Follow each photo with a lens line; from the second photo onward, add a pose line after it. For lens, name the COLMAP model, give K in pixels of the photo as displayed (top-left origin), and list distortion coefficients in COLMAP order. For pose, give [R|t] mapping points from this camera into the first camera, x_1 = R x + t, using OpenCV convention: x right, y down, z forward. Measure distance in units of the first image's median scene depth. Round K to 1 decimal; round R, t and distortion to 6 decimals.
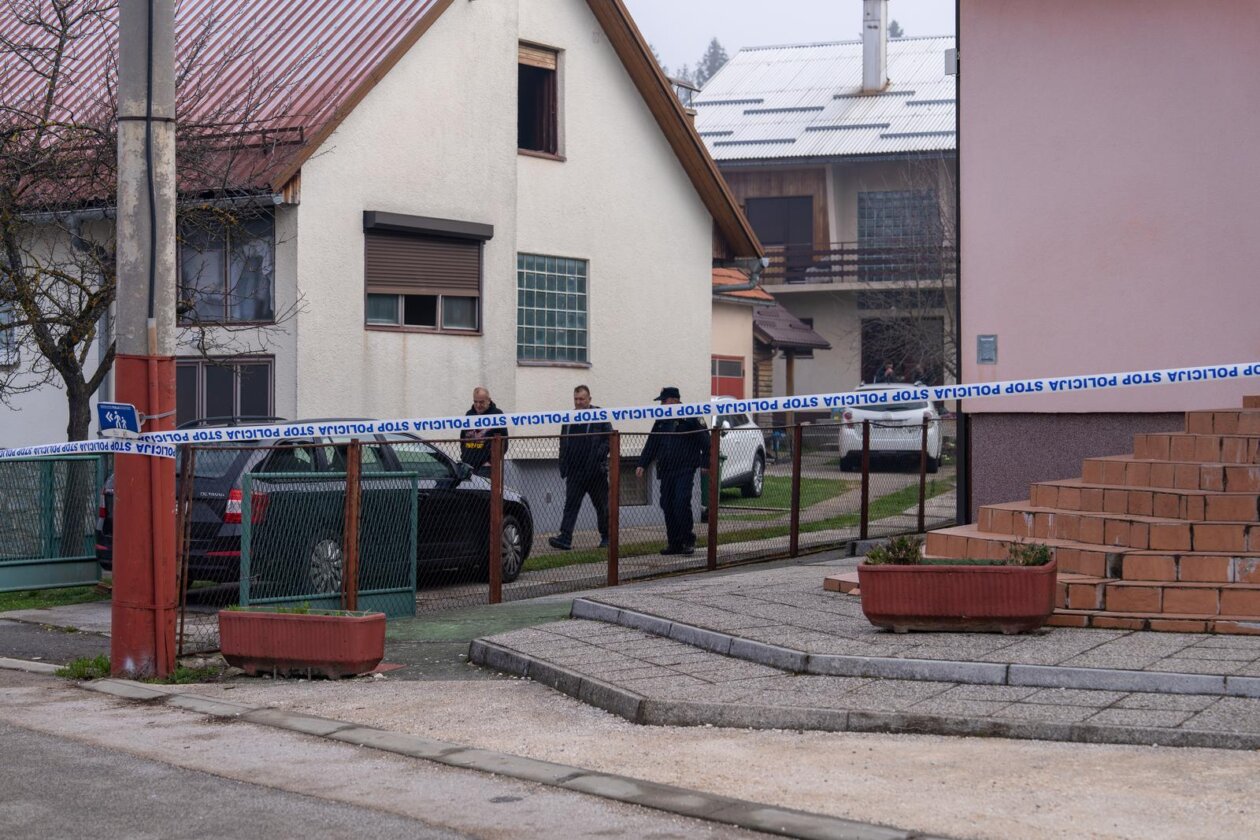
lens RADIAL K [[2461.4, 0, 630.0], [0, 2461.4, 420.0], [0, 0, 1]] dist [0.023659, -0.076869]
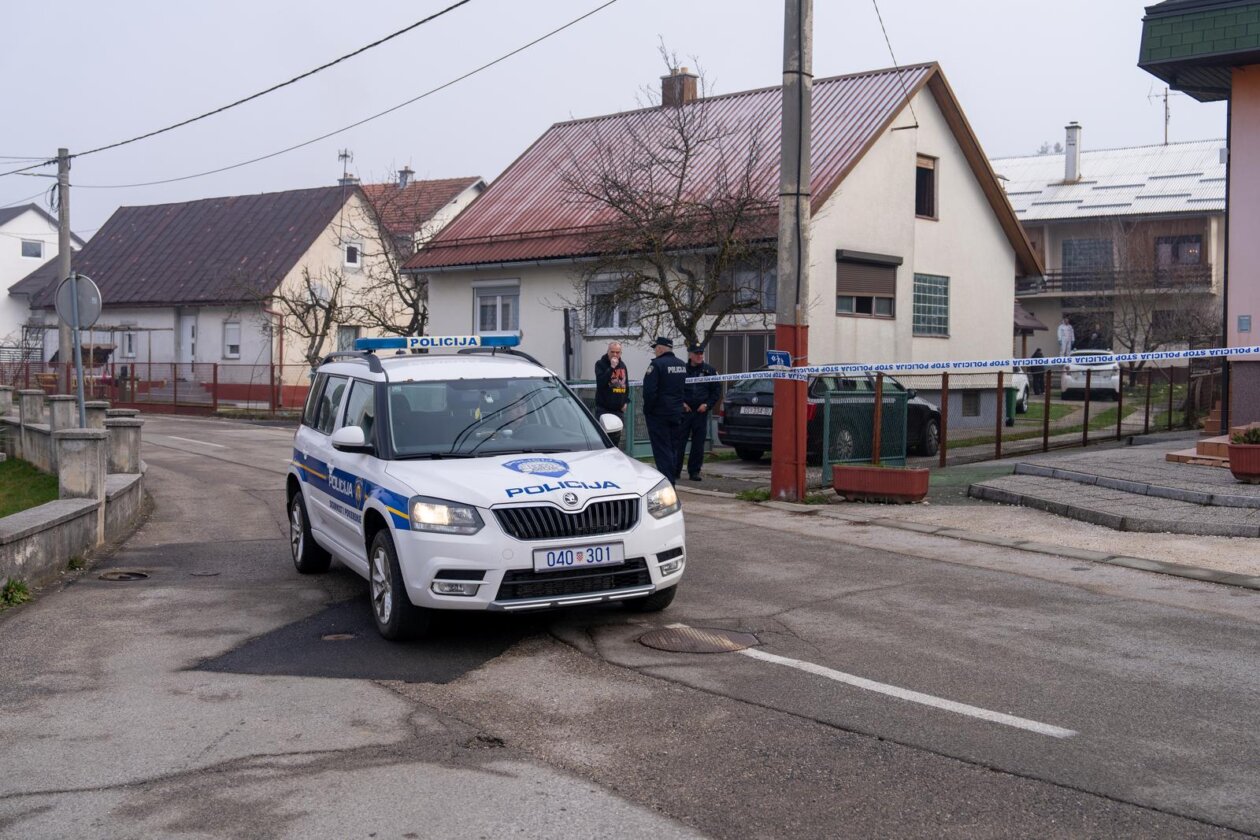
lens RADIAL K [[1362.6, 0, 630.0], [0, 1362.6, 420.0], [0, 0, 1]] dist [0.002795, 0.019345]
pose [[0.984105, 0.013145, -0.177100, -0.081217], [-0.007001, 0.999353, 0.035273, 0.005655], [0.177449, -0.033473, 0.983561, -0.010226]]
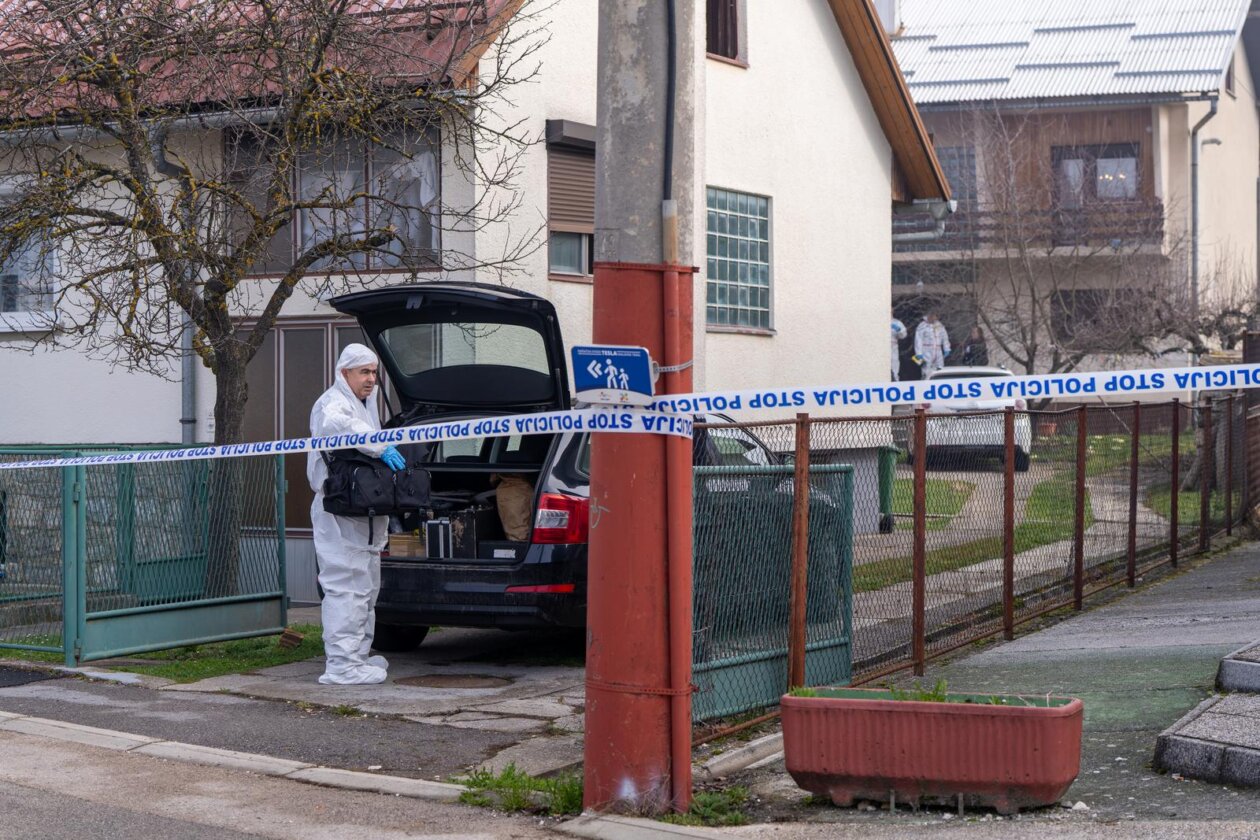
lens RADIAL K [[2568.0, 0, 632.1], [0, 2568.0, 437.1], [0, 0, 1]] dist [-0.027076, -0.014570]
pose [[0.996827, -0.006053, 0.079368, -0.149550], [0.005594, 0.999966, 0.006007, 0.006708], [-0.079402, -0.005544, 0.996827, 0.232195]]
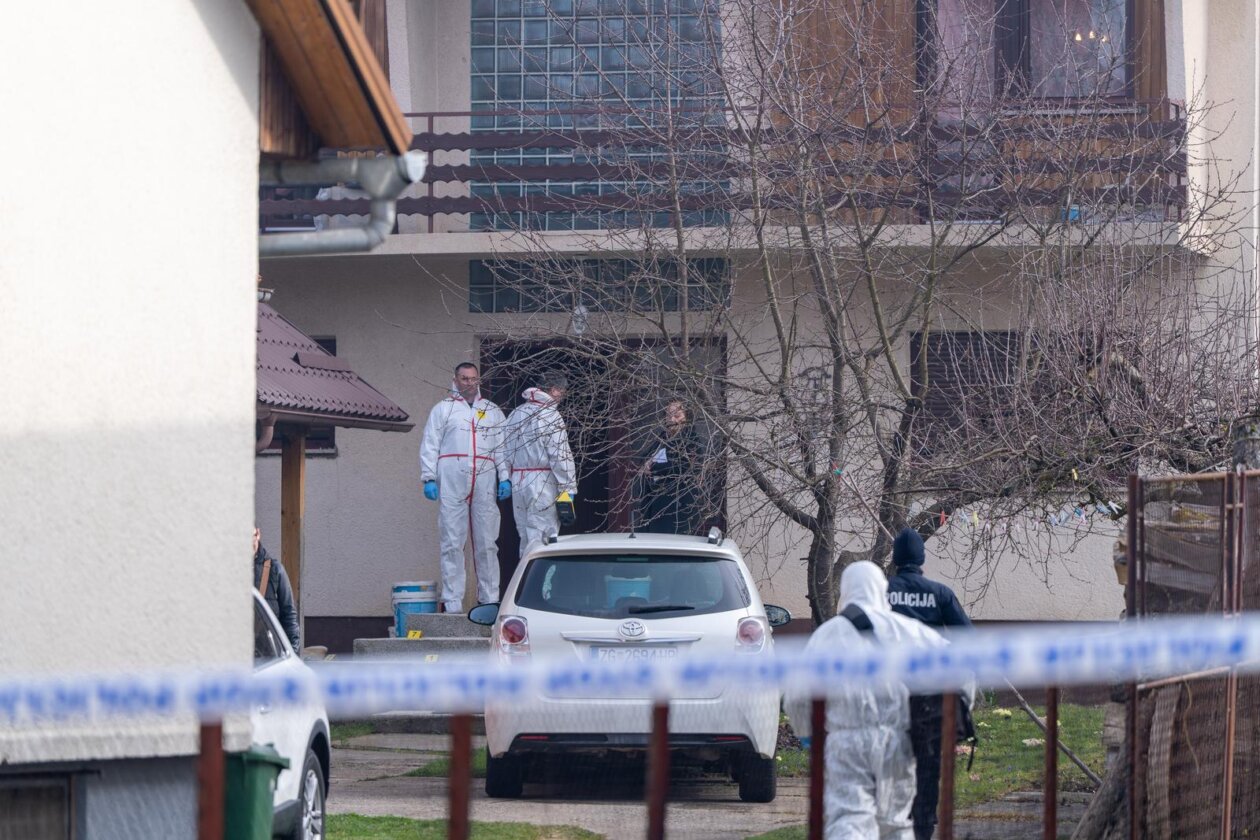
lens RADIAL K [[7123.0, 0, 630.0], [0, 7123.0, 420.0], [0, 0, 1]] dist [0.087856, 2.877990]
pose [[0.988162, 0.007494, 0.153233, -0.080240], [-0.002982, 0.999556, -0.029651, -0.003016], [-0.153387, 0.028843, 0.987745, 0.076528]]
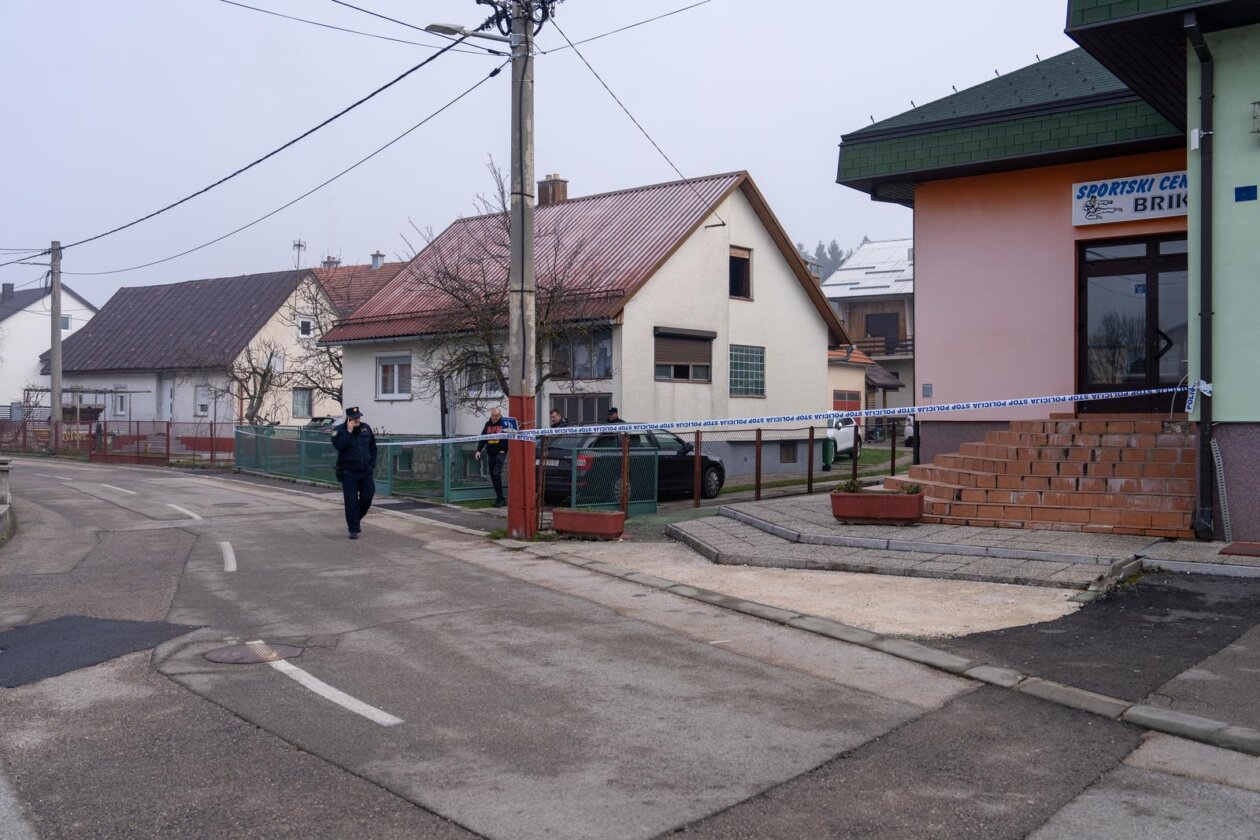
lens RADIAL K [[1174.7, 0, 630.0], [0, 1174.7, 420.0], [0, 0, 1]] dist [-0.000564, 0.002212]
pose [[0.984943, 0.001283, -0.172875, 0.051999], [-0.001243, 0.999999, 0.000341, -0.002850], [0.172875, -0.000120, 0.984944, -0.025028]]
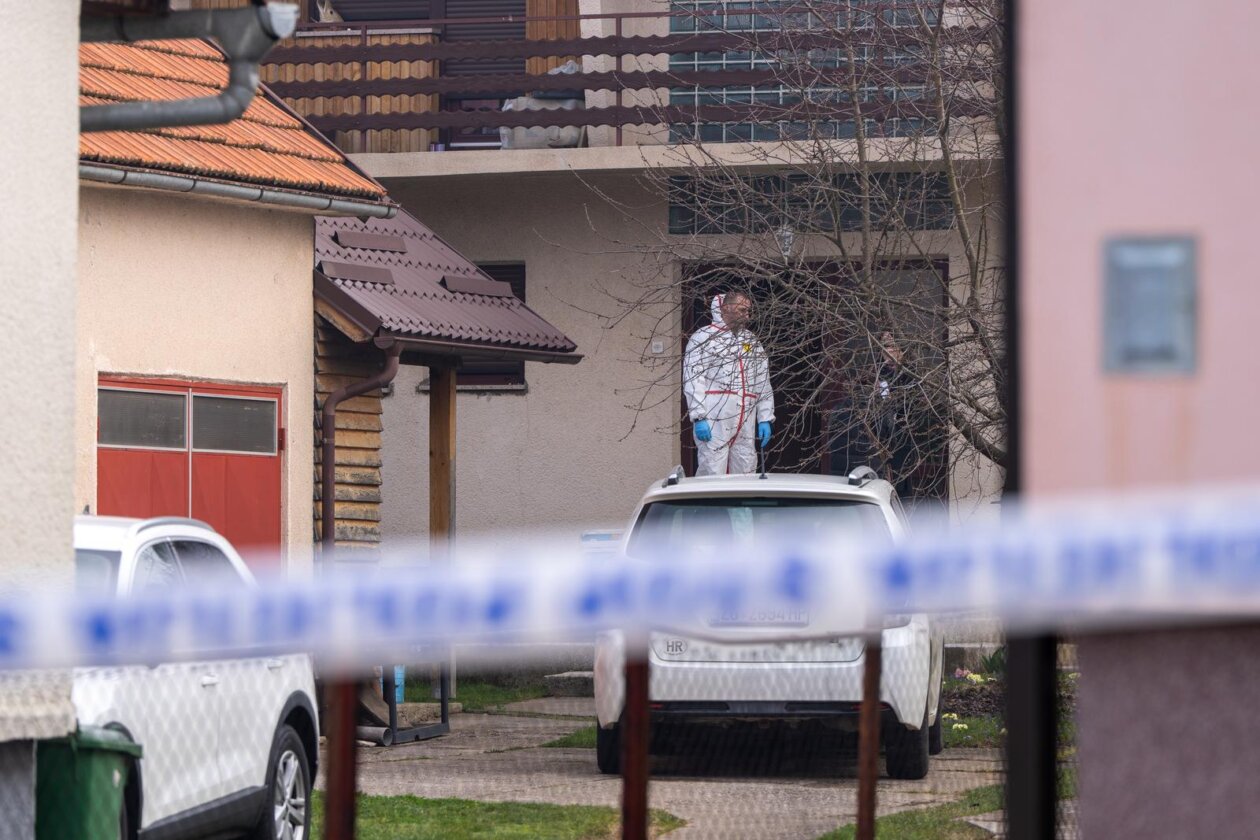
lens RADIAL K [[6920.2, 0, 630.0], [0, 6920.2, 420.0], [0, 0, 1]] dist [0.278154, 6.915402]
pose [[0.996768, 0.001903, 0.080315, 0.041536], [-0.000065, 0.999738, -0.022878, -0.004419], [-0.080338, 0.022799, 0.996507, 0.319910]]
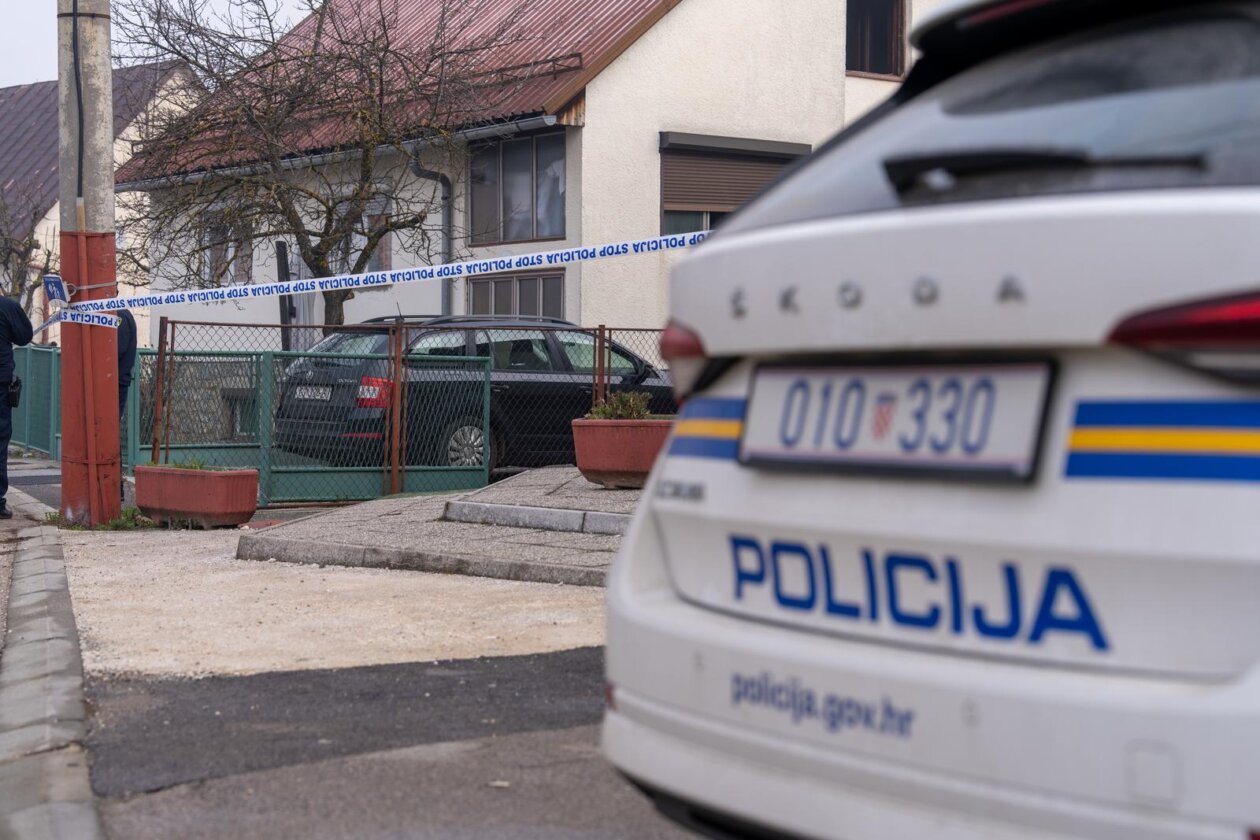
lens RADIAL K [[2265.6, 0, 627.5], [0, 2265.6, 448.7], [0, 0, 1]] dist [0.002499, -0.044804]
pose [[0.936025, 0.015714, -0.351583, 0.231267], [-0.005661, 0.999546, 0.029604, 0.023167], [0.351888, -0.025720, 0.935689, 0.083328]]
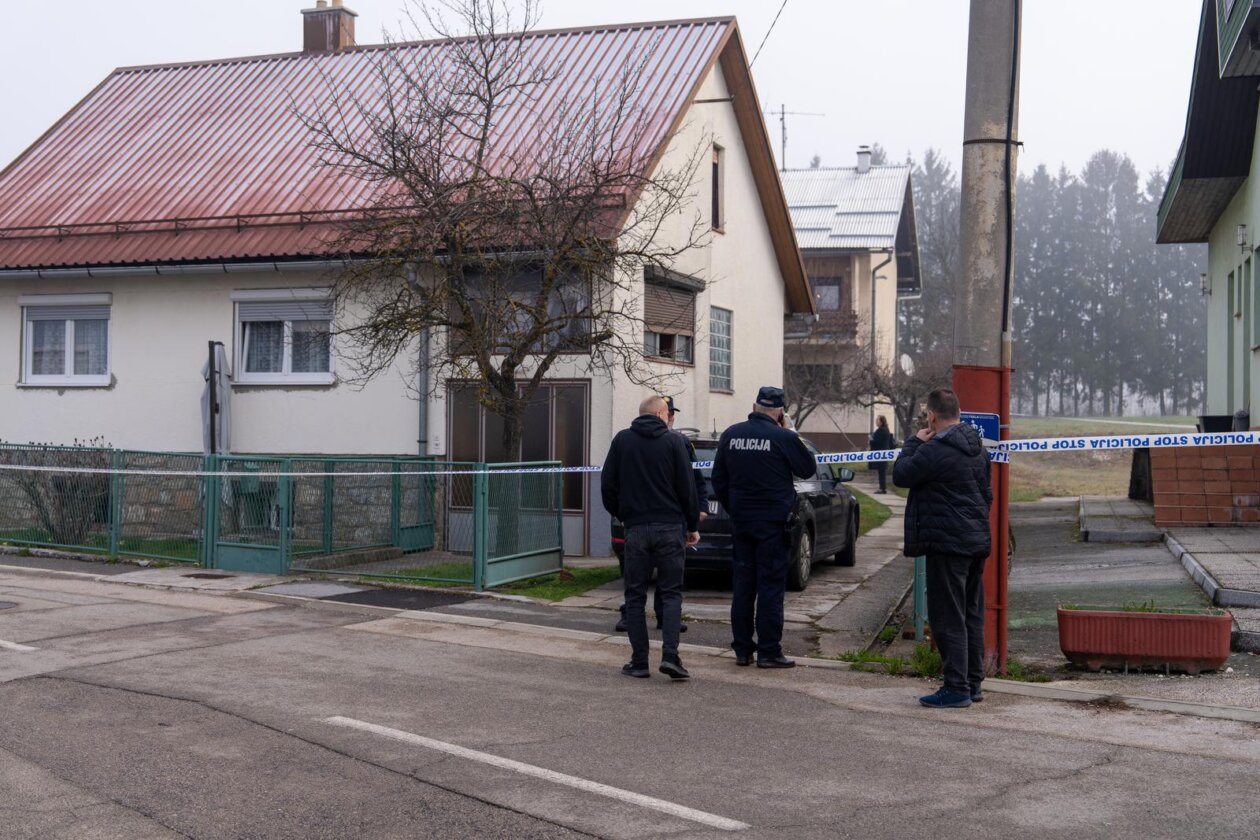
lens RADIAL K [[1596.8, 0, 630.0], [0, 1596.8, 420.0], [0, 0, 1]] dist [0.013738, -0.029317]
pose [[0.978212, 0.009702, 0.207381, -0.292115], [-0.007558, 0.999909, -0.011131, 0.002988], [-0.207470, 0.009322, 0.978197, 0.218051]]
